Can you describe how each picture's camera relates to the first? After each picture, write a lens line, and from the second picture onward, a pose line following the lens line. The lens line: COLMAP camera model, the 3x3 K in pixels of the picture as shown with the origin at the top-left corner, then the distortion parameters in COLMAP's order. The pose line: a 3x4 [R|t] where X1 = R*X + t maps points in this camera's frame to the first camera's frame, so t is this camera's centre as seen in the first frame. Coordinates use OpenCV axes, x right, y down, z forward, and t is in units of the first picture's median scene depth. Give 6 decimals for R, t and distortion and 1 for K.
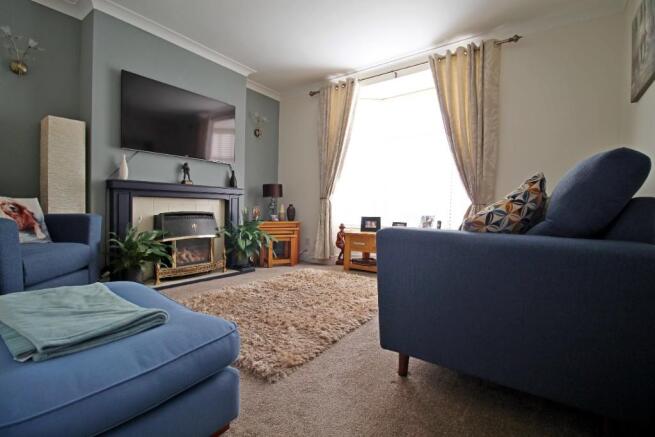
lens RADIAL K [[305.2, 0, 324.6], [0, 305.2, 216.8], [0, 0, 1]] dist [-0.000754, -0.000135]
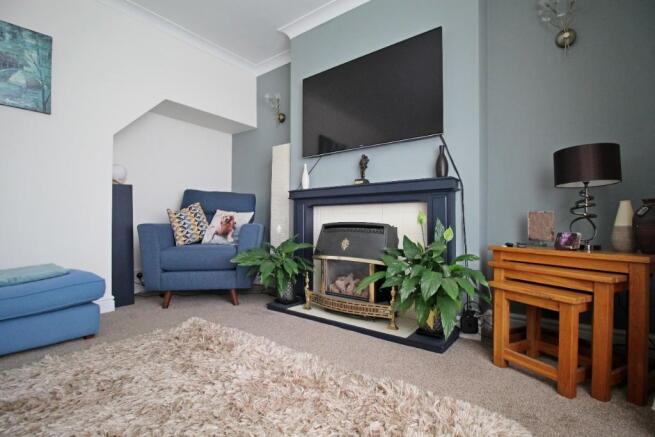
lens RADIAL K [[305.2, 0, 324.6], [0, 305.2, 216.8], [0, 0, 1]] dist [-0.000754, -0.000135]
pose [[-0.022882, -0.020040, -0.999537, 0.292711], [-0.017394, 0.999656, -0.019644, -0.015038], [0.999587, 0.016937, -0.023223, 1.020308]]
